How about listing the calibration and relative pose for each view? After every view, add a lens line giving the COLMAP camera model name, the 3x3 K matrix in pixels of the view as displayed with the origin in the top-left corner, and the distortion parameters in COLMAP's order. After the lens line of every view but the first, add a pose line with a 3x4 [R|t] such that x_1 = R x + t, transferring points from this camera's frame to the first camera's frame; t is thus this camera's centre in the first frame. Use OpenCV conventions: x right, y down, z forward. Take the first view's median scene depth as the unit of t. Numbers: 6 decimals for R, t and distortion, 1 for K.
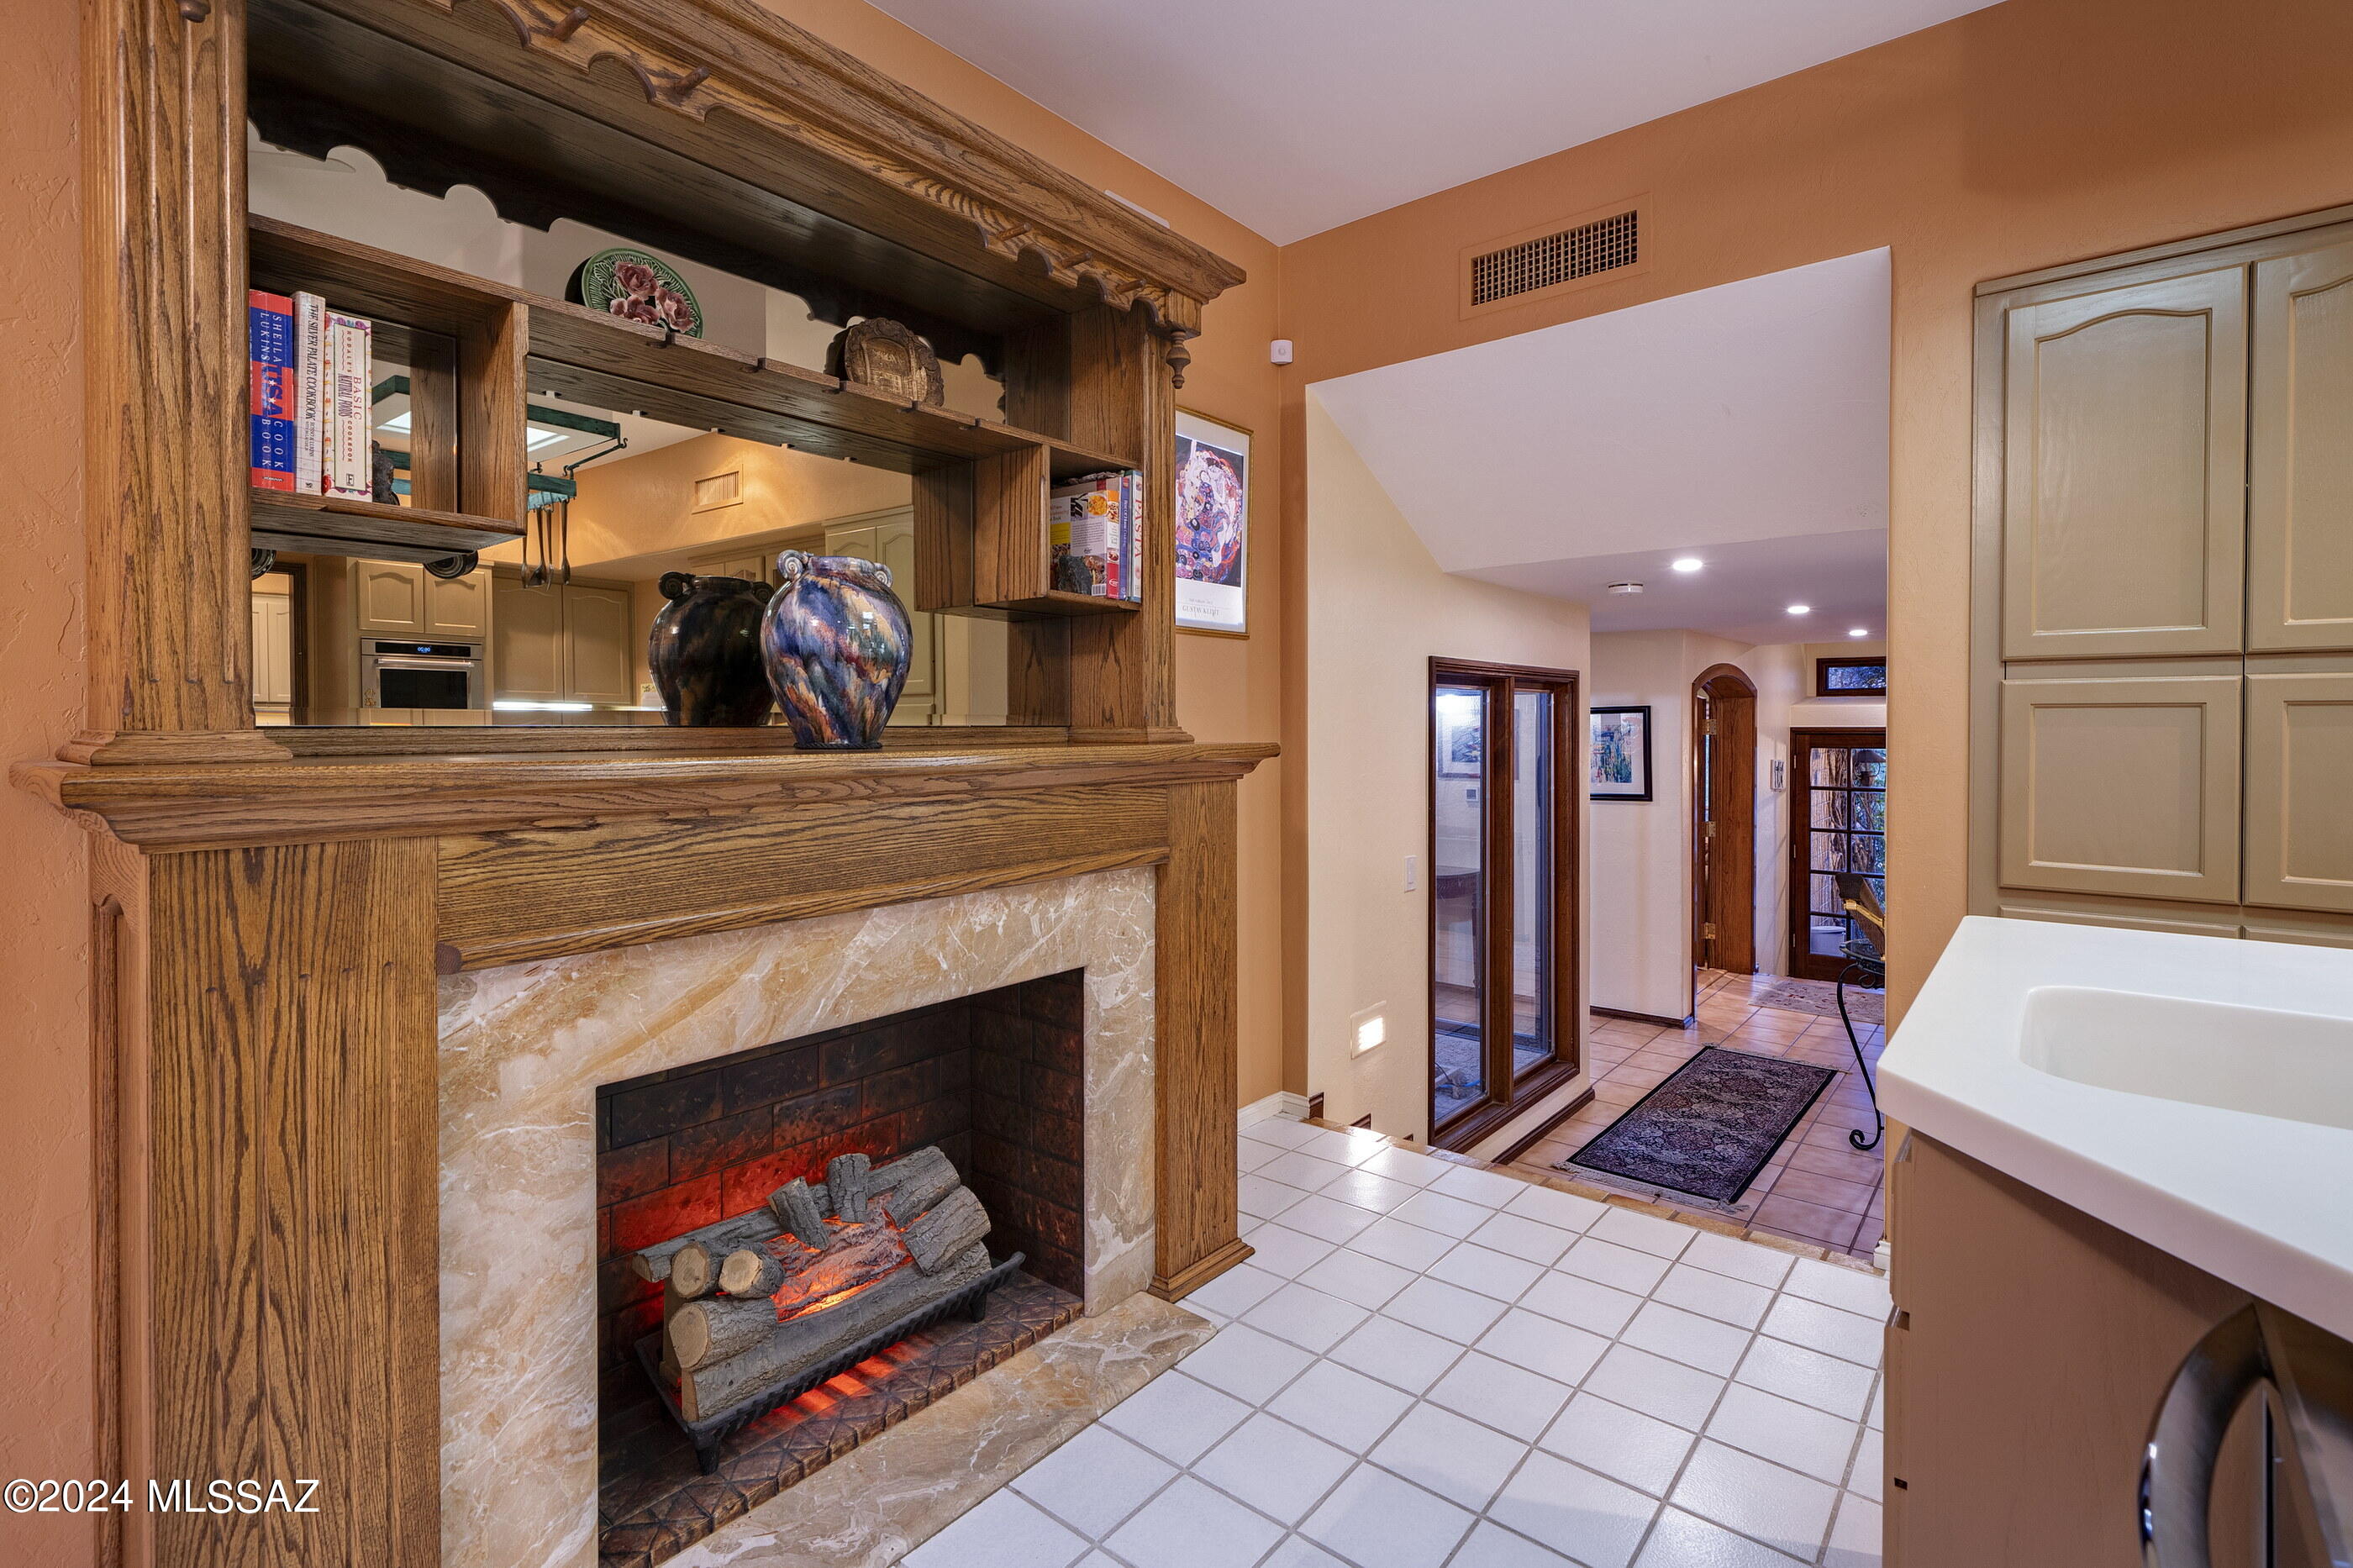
lens RADIAL K [[1088.1, 0, 1187.6], [0, 1088.1, 734.8], [0, 0, 1]] dist [-0.002304, 0.000633]
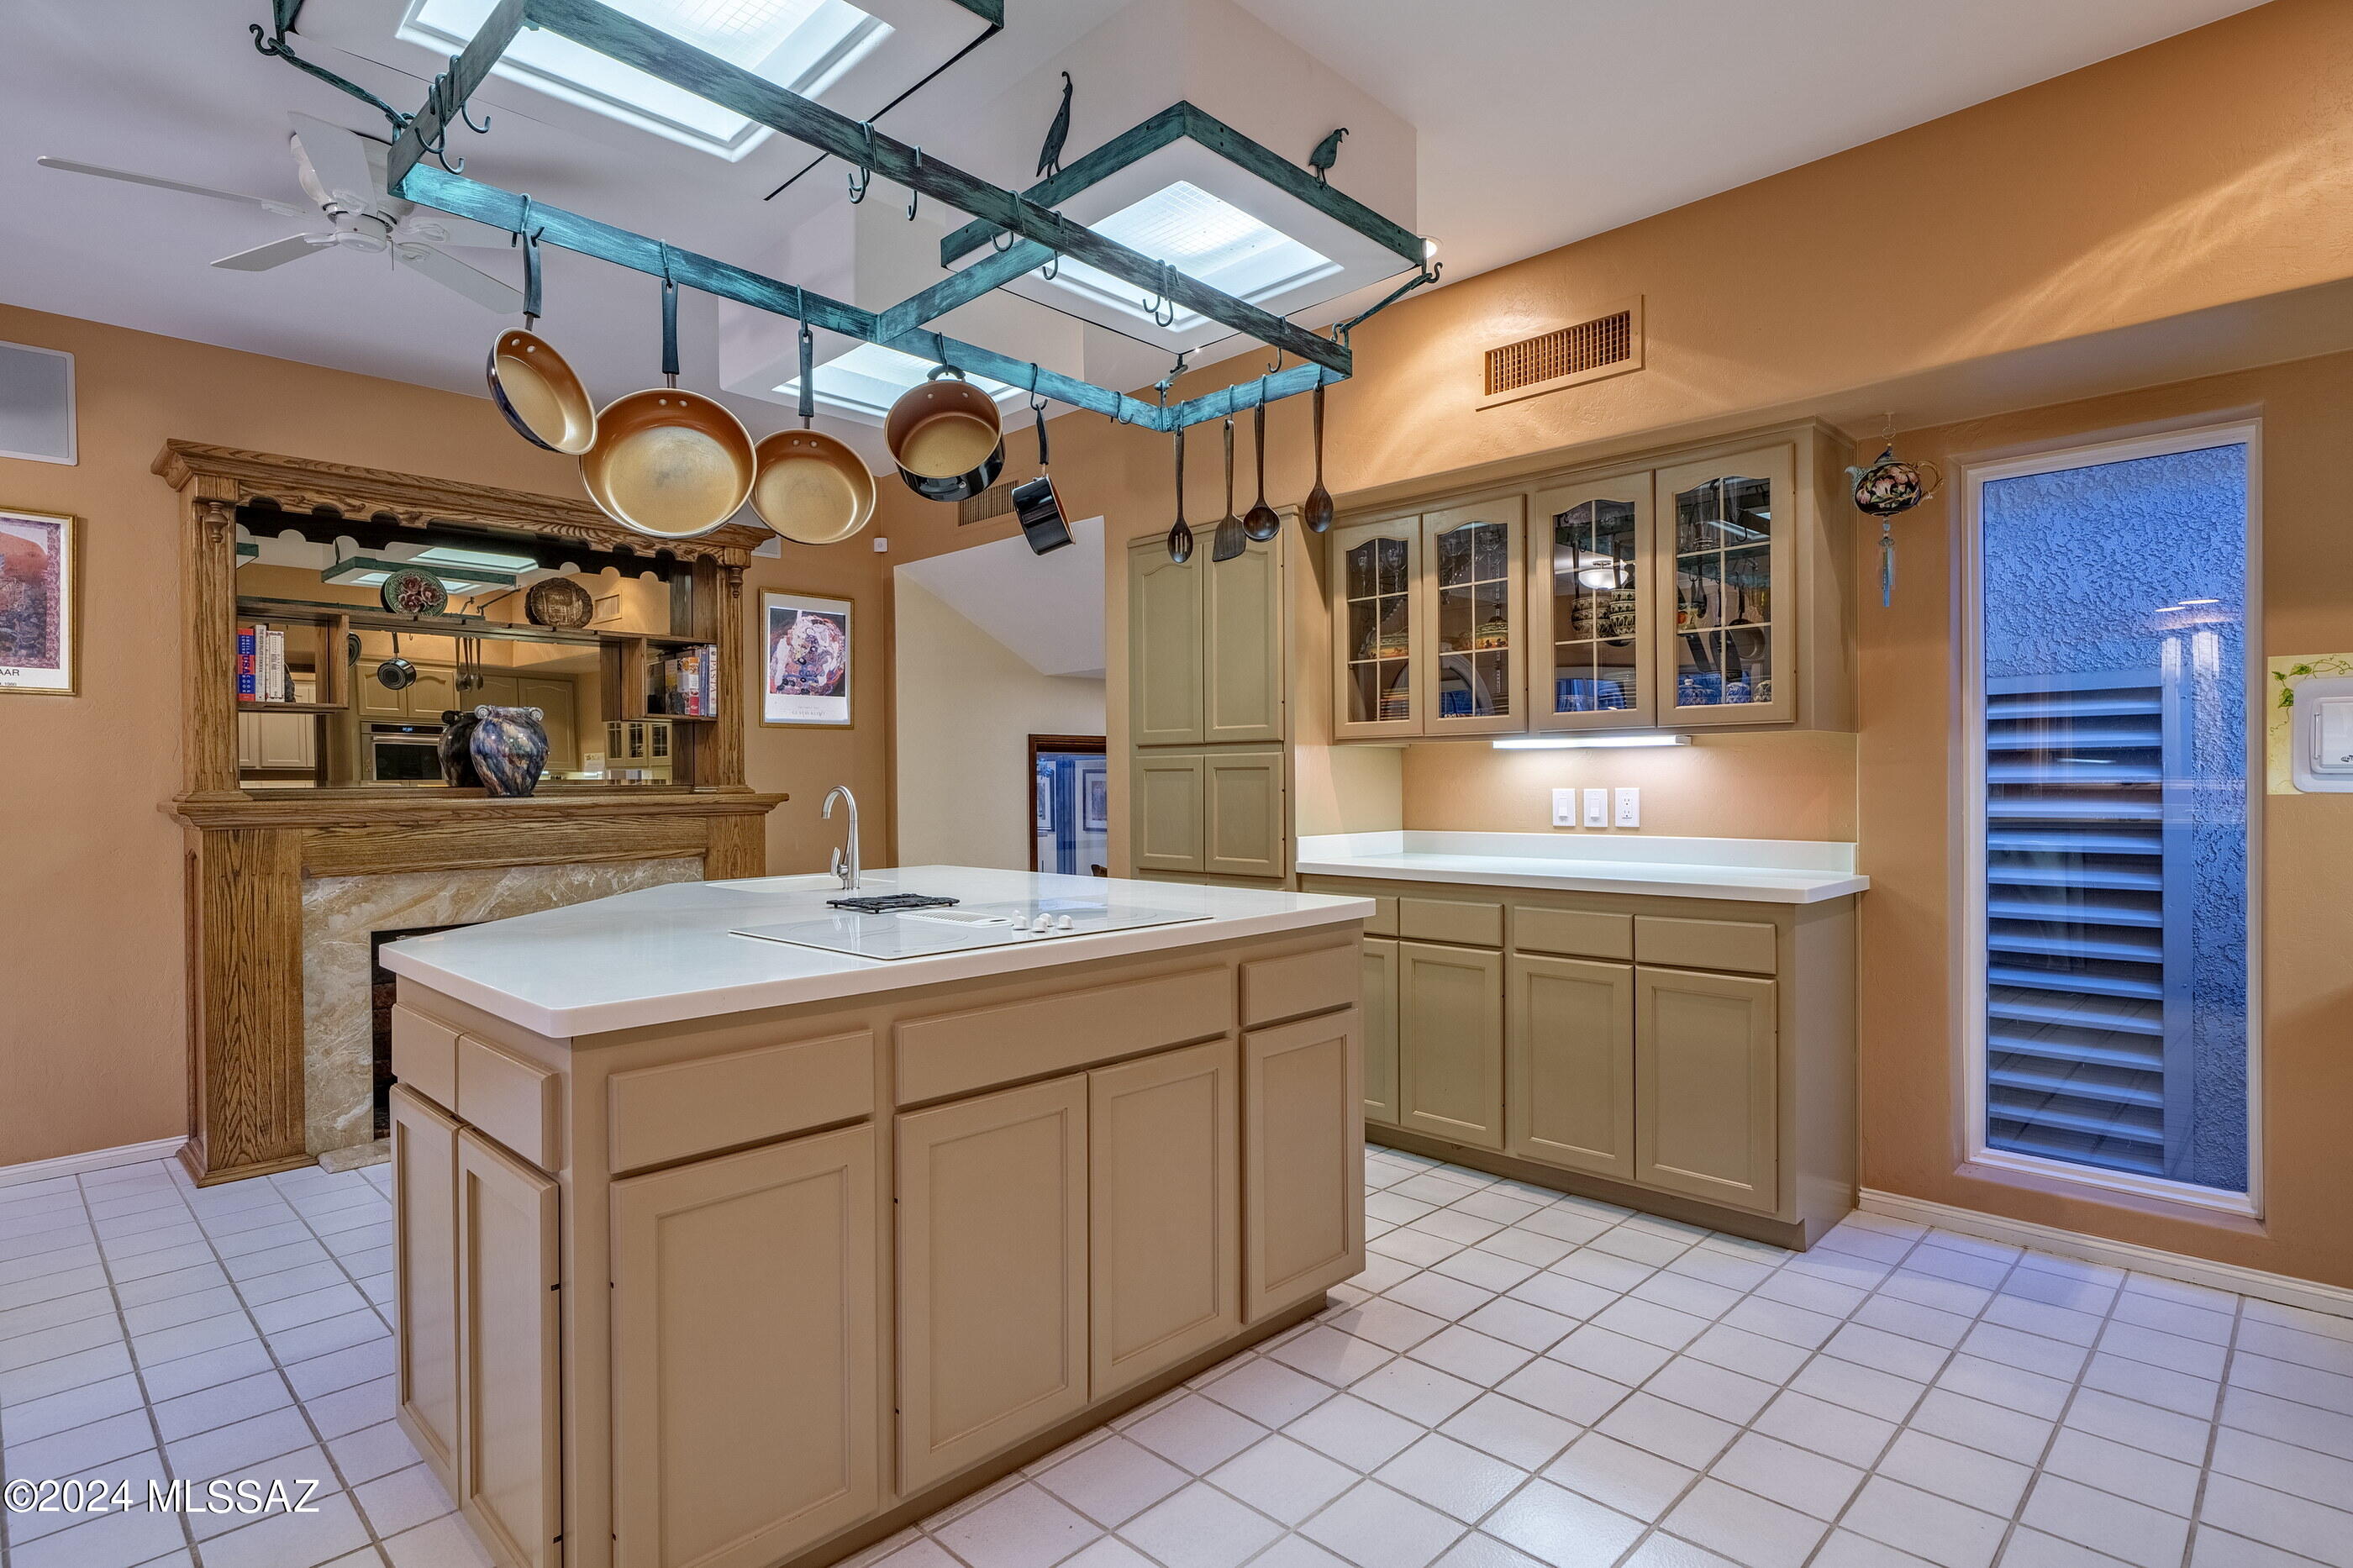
lens RADIAL K [[1189.2, 0, 1176.5], [0, 1189.2, 784.0], [0, 0, 1]] dist [0.003017, -0.000290]
pose [[0.996284, -0.008670, -0.085691, 1.232688], [0.008177, 0.999948, -0.006104, 0.012378], [0.085739, 0.005381, 0.996303, -1.259879]]
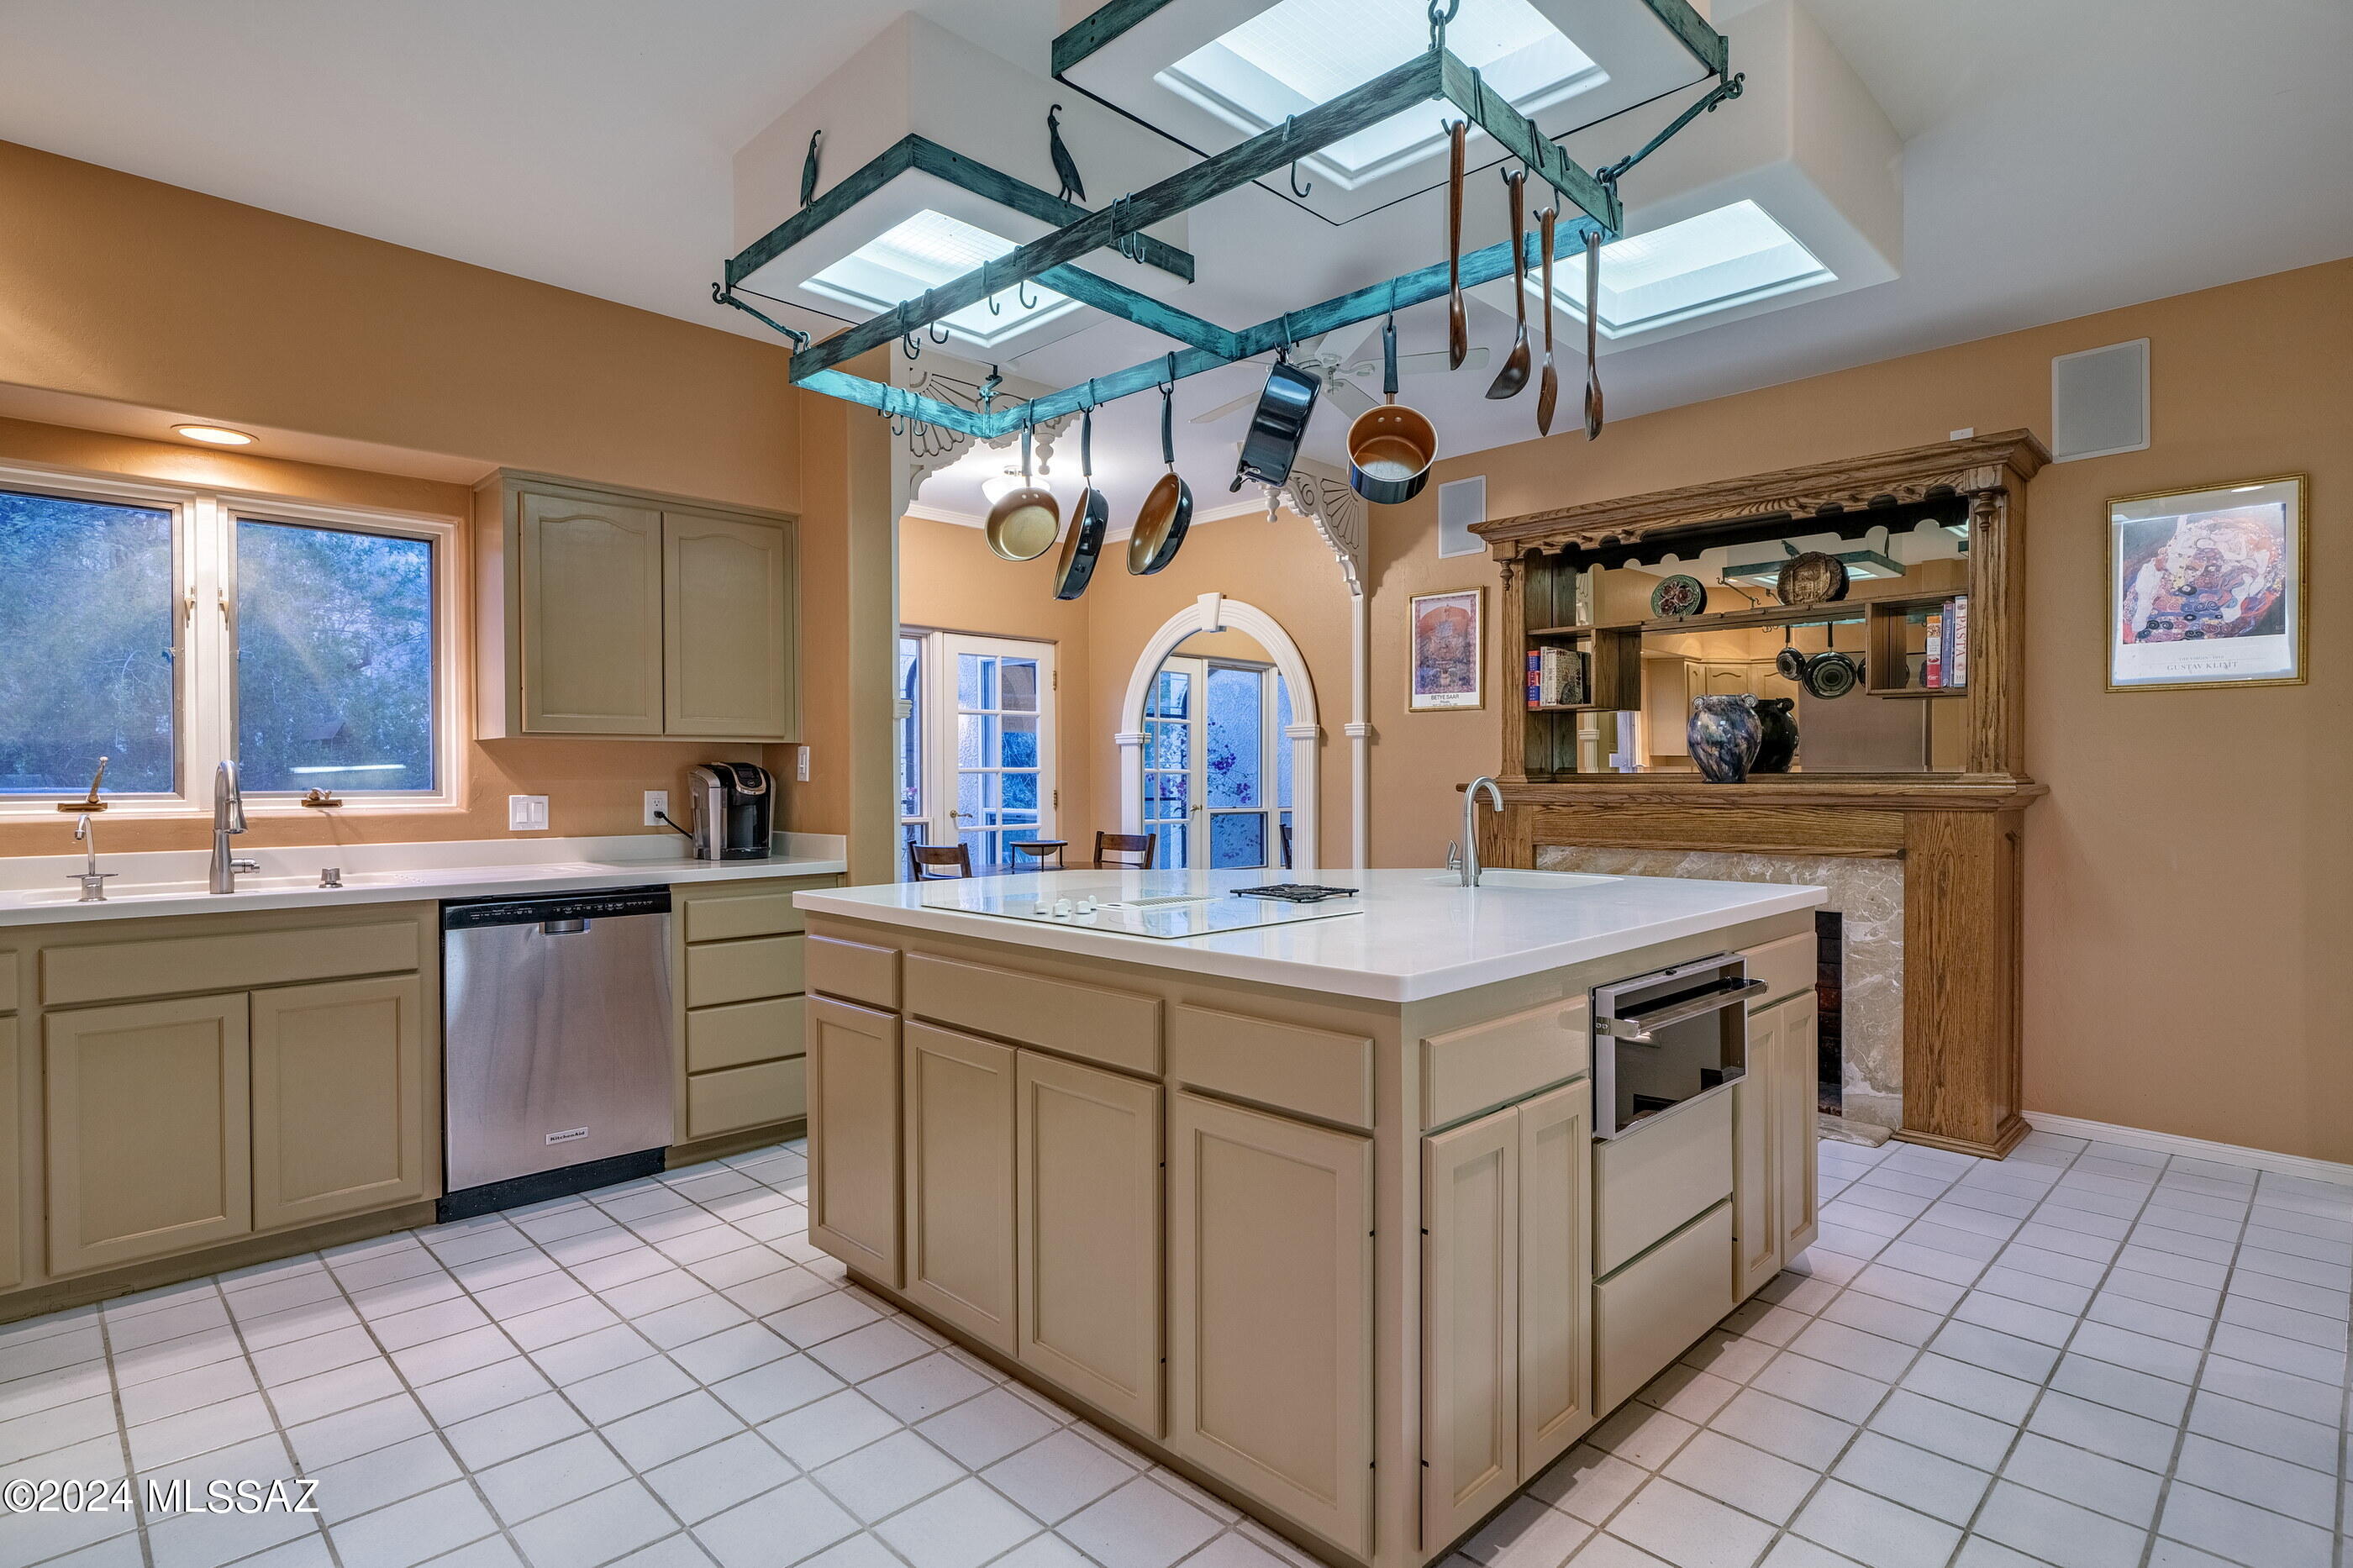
lens RADIAL K [[1189.2, 0, 1176.5], [0, 1189.2, 784.0], [0, 0, 1]] dist [0.003017, -0.000290]
pose [[-0.096307, 0.010729, -0.995294, 2.250442], [-0.004353, 0.999928, 0.011200, -0.008703], [0.995342, 0.005411, -0.096253, 0.158853]]
